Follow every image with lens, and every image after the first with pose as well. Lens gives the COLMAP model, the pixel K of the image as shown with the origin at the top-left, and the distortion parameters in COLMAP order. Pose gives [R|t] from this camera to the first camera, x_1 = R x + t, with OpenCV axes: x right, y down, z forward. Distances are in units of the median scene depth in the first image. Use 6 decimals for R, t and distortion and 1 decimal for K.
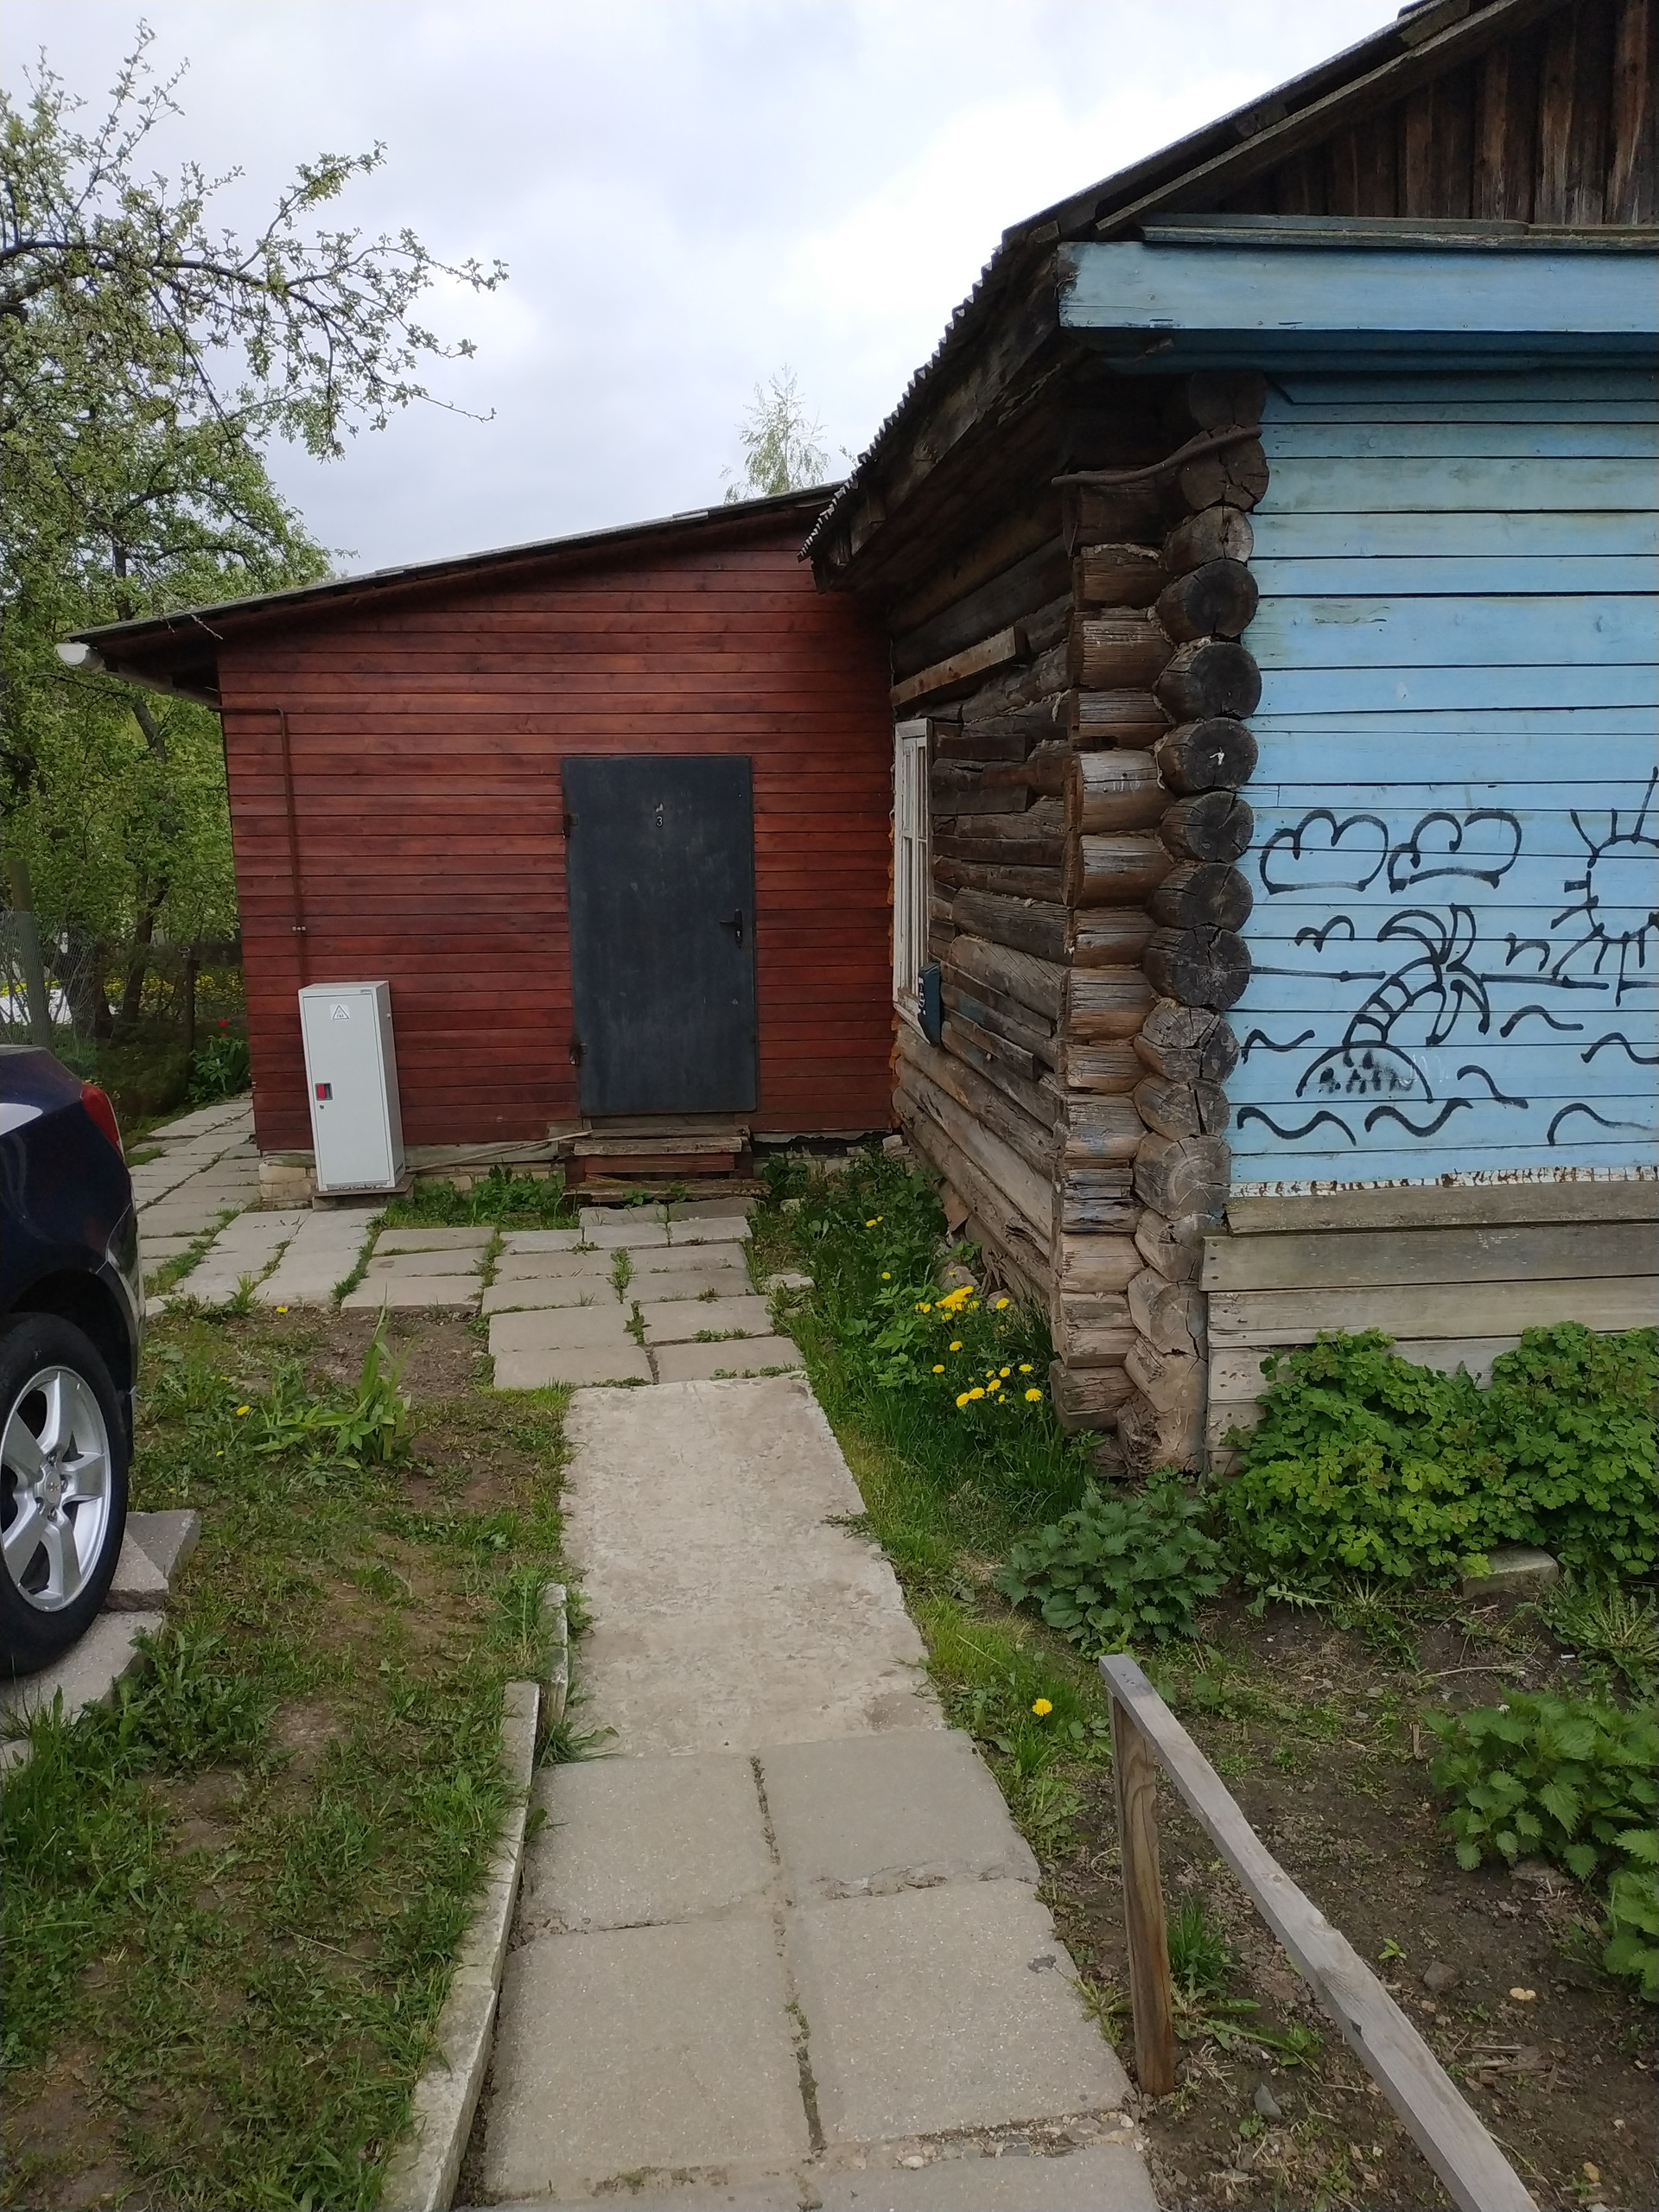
lens RADIAL K [[1598.2, 0, 825.4], [0, 1598.2, 1112.5], [0, 0, 1]] dist [0.041039, -0.084315]
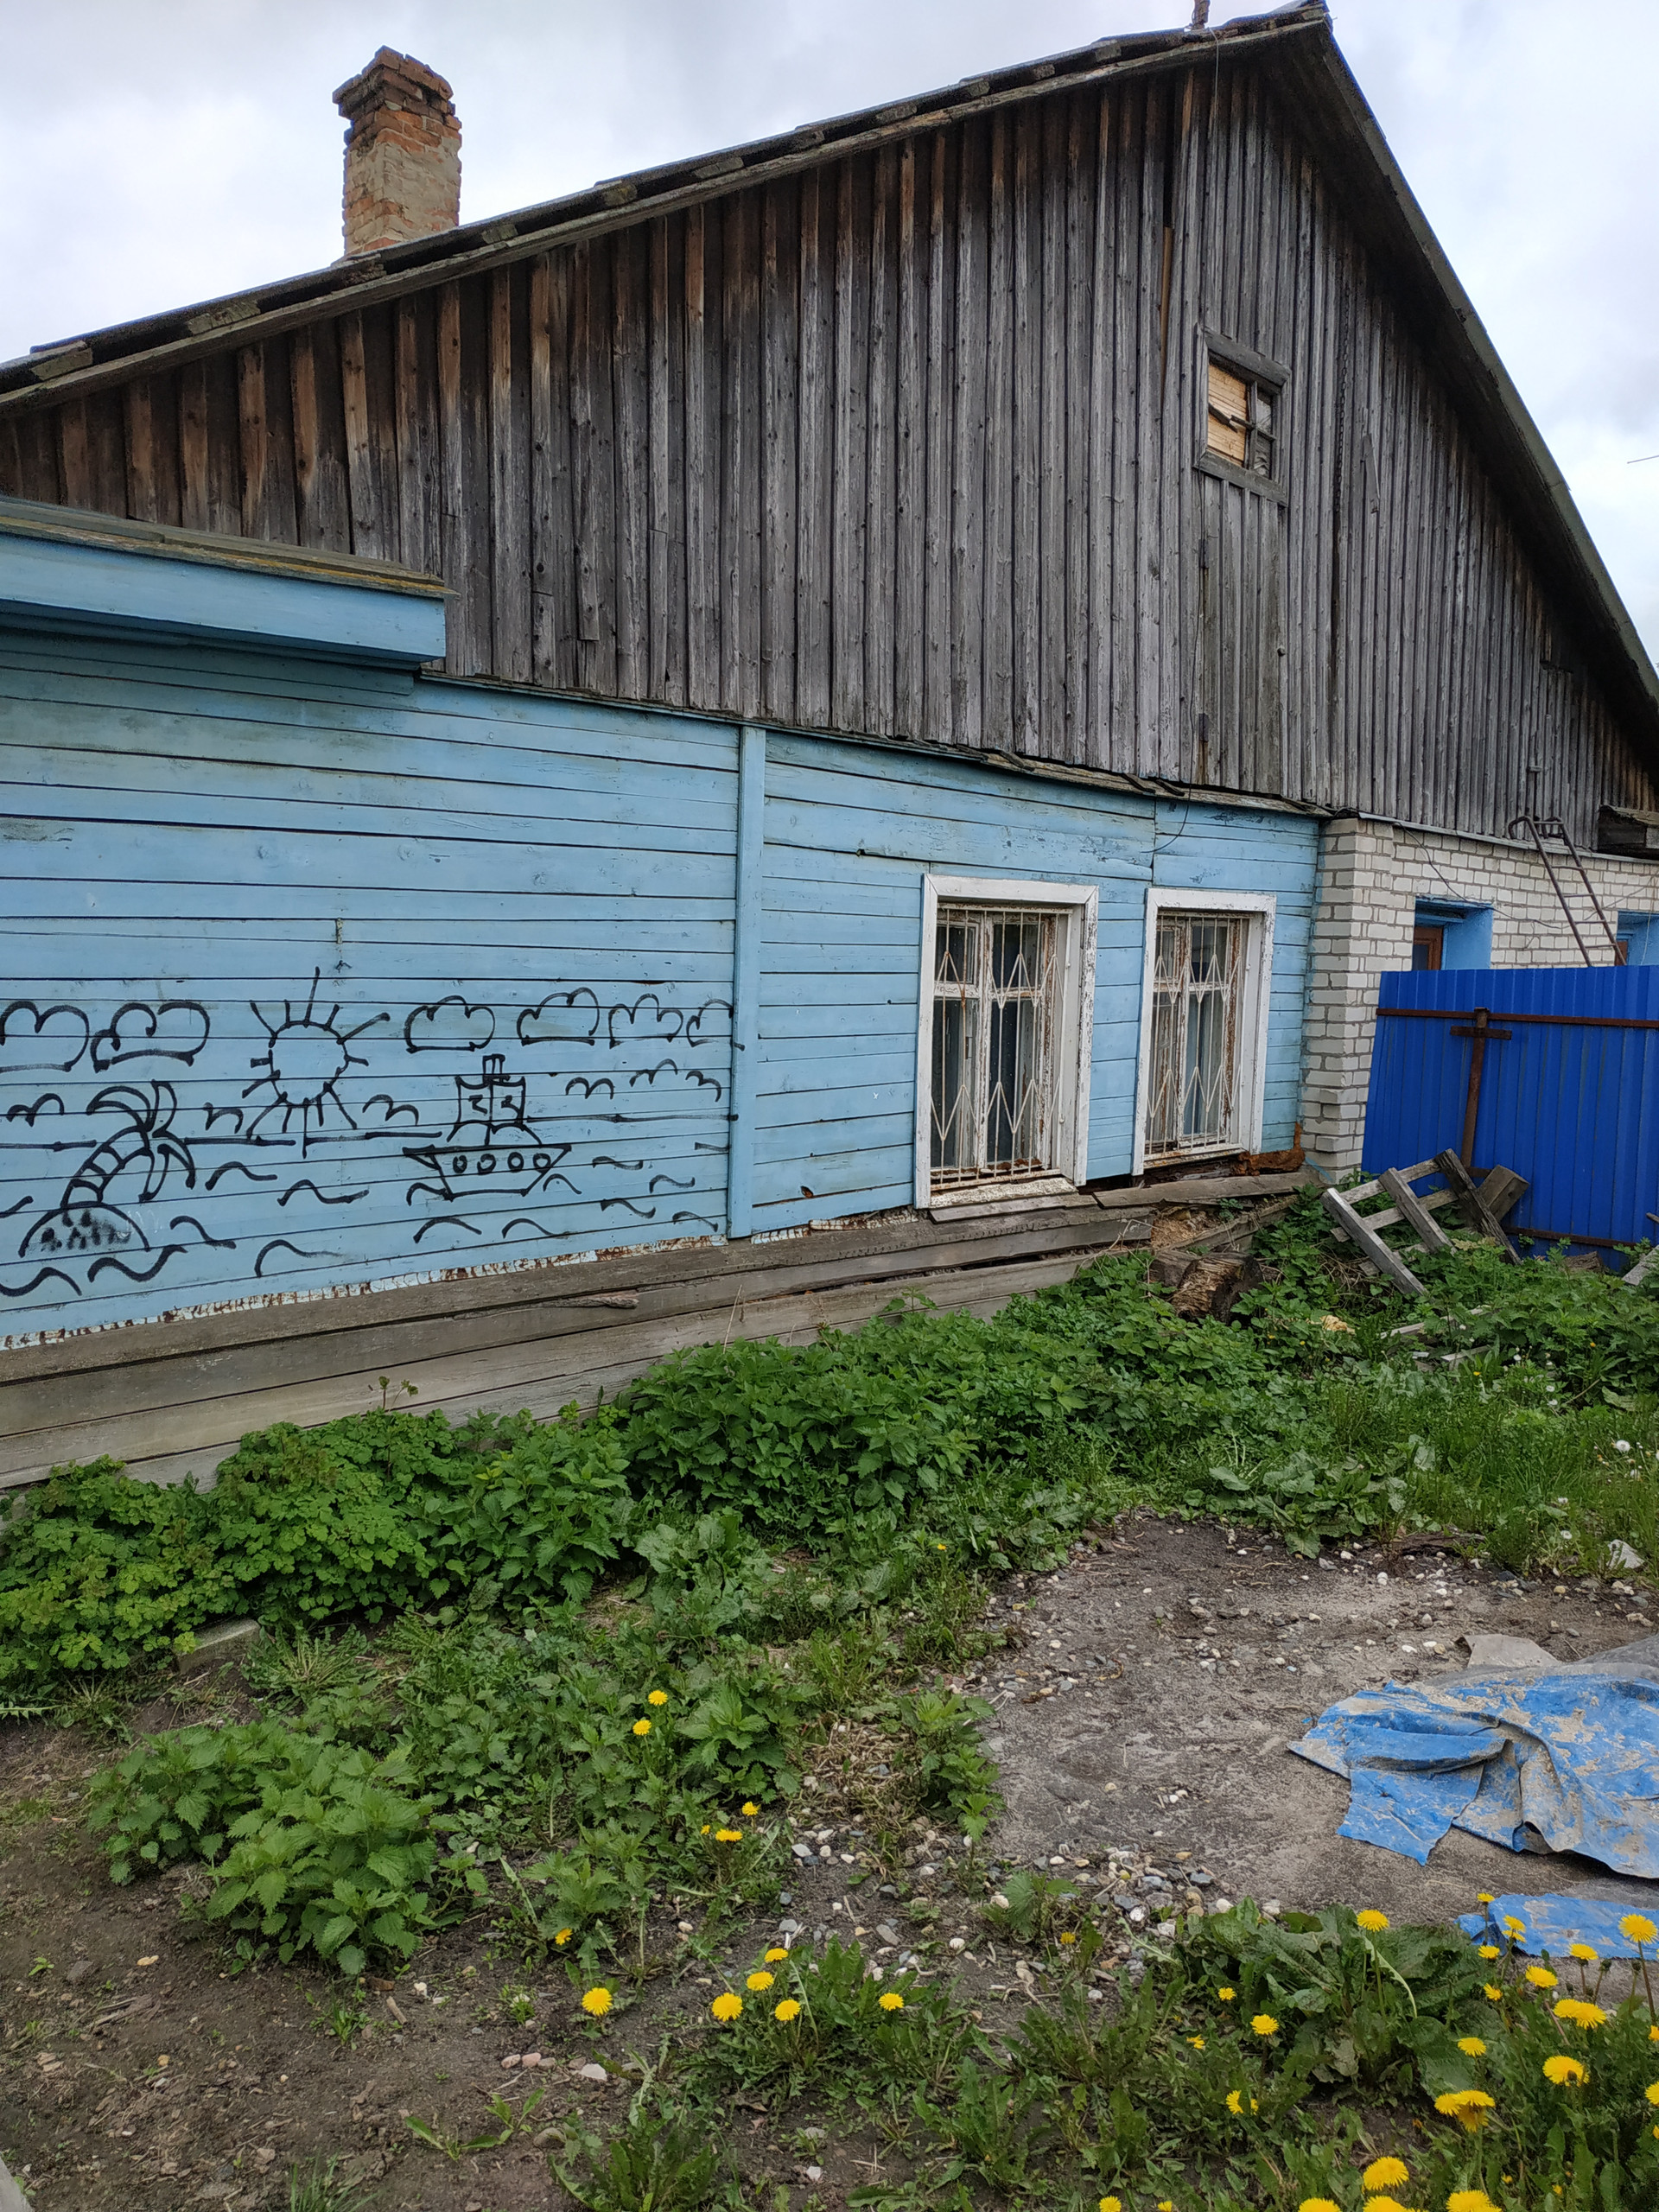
lens RADIAL K [[1598.2, 0, 825.4], [0, 1598.2, 1112.5], [0, 0, 1]] dist [0.041039, -0.084315]
pose [[0.790607, -0.039339, 0.611059, 0.060557], [0.087342, 0.994975, -0.048950, -0.006200], [-0.606063, 0.092071, 0.790070, -0.217923]]
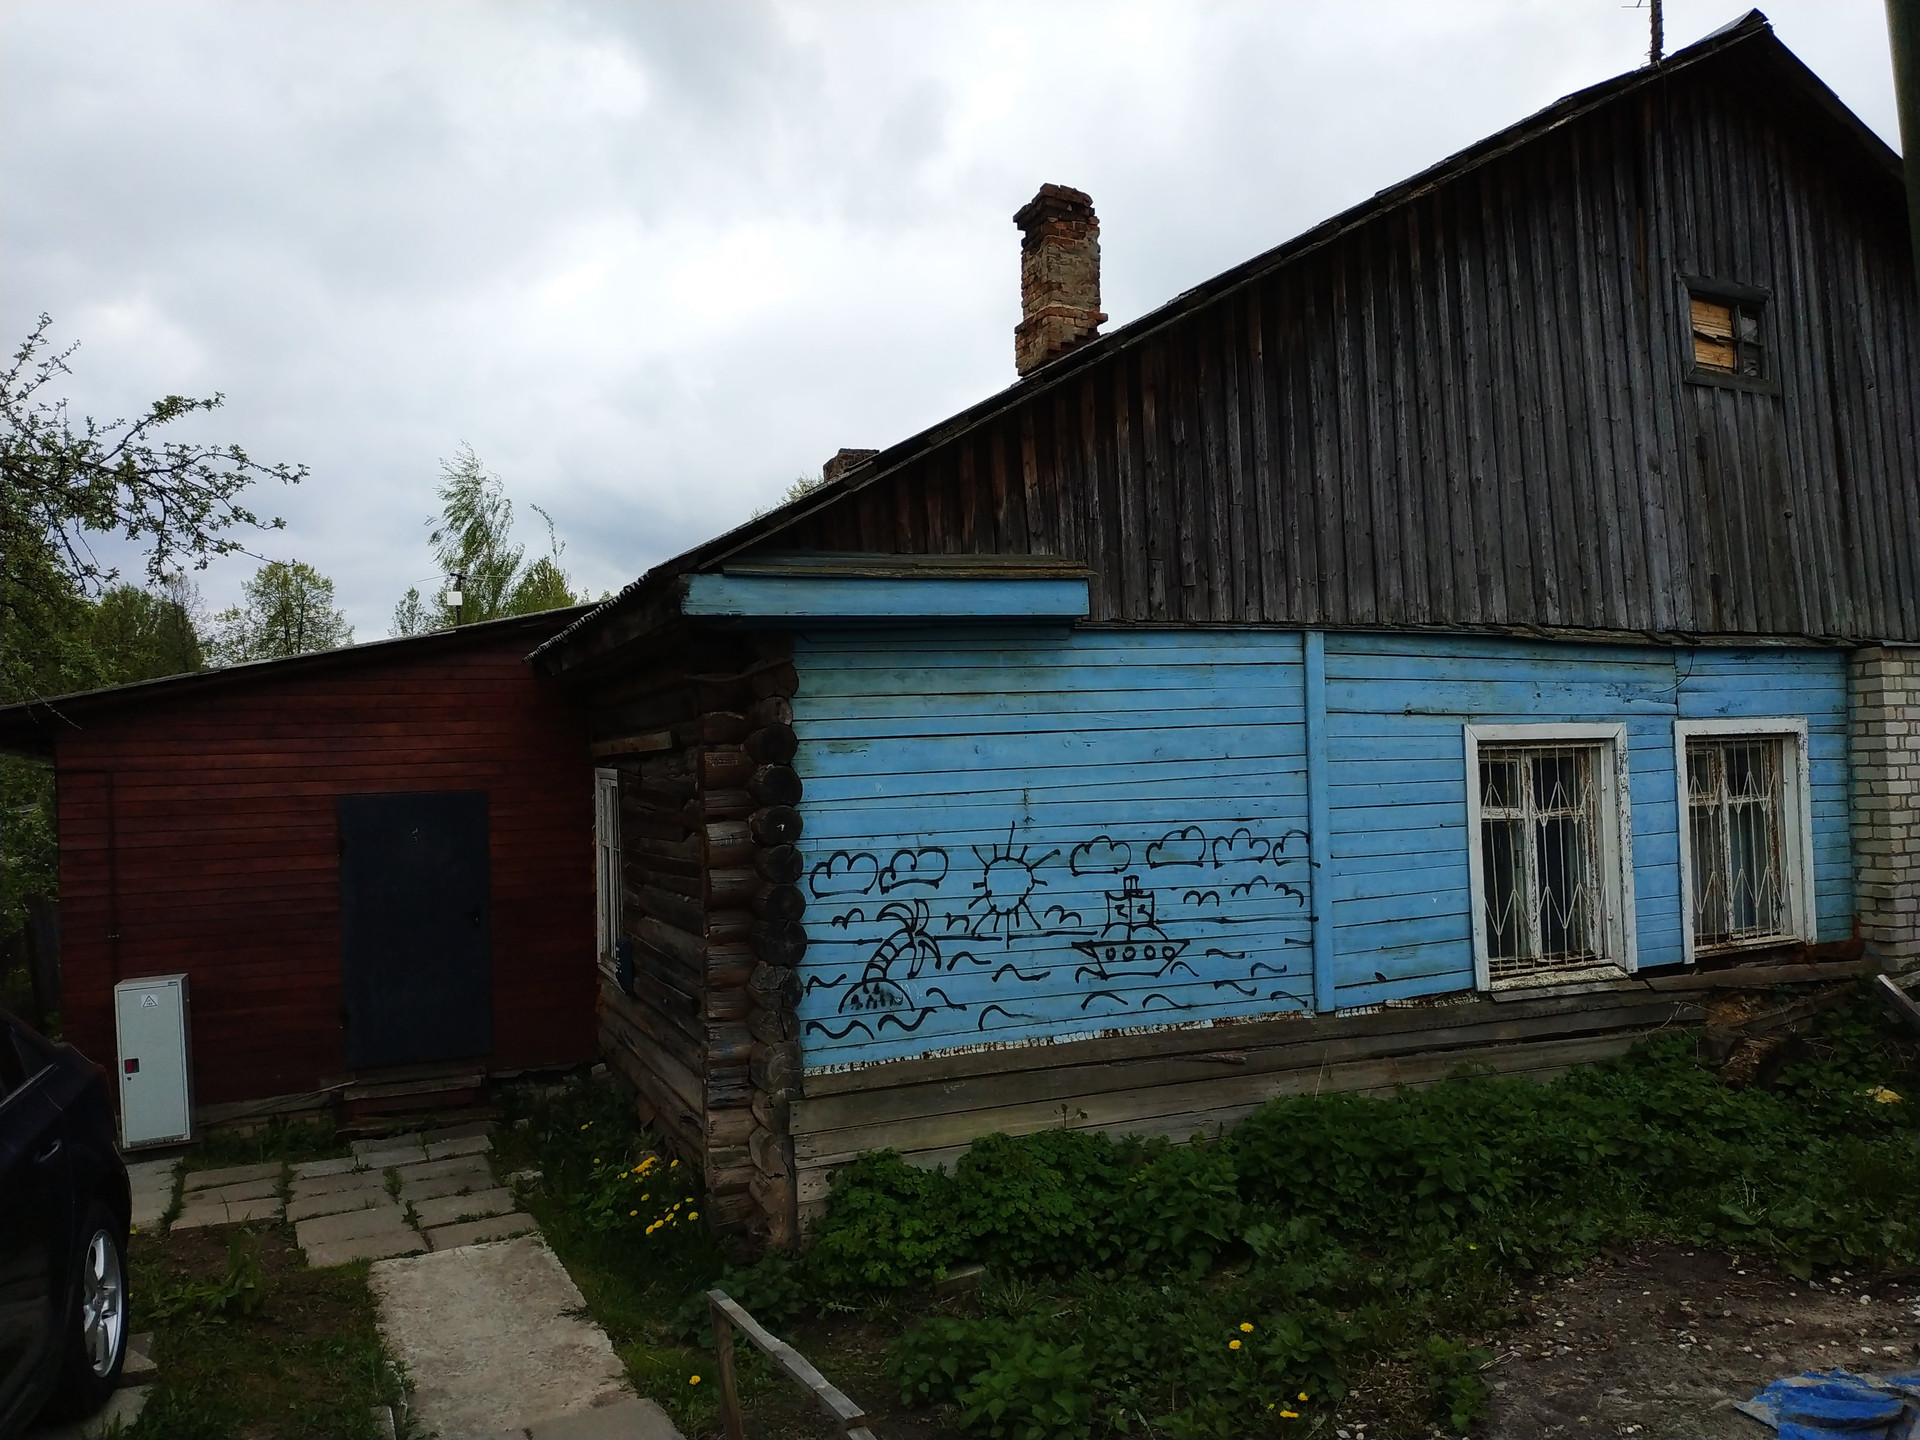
lens RADIAL K [[1339.1, 0, 942.4], [0, 1339.1, 725.3], [0, 0, 1]] dist [0.074734, -0.122733]
pose [[0.956153, -0.011748, 0.292632, -0.023393], [0.077635, 0.973616, -0.214580, 0.007679], [-0.282390, 0.227889, 0.931838, -0.468408]]
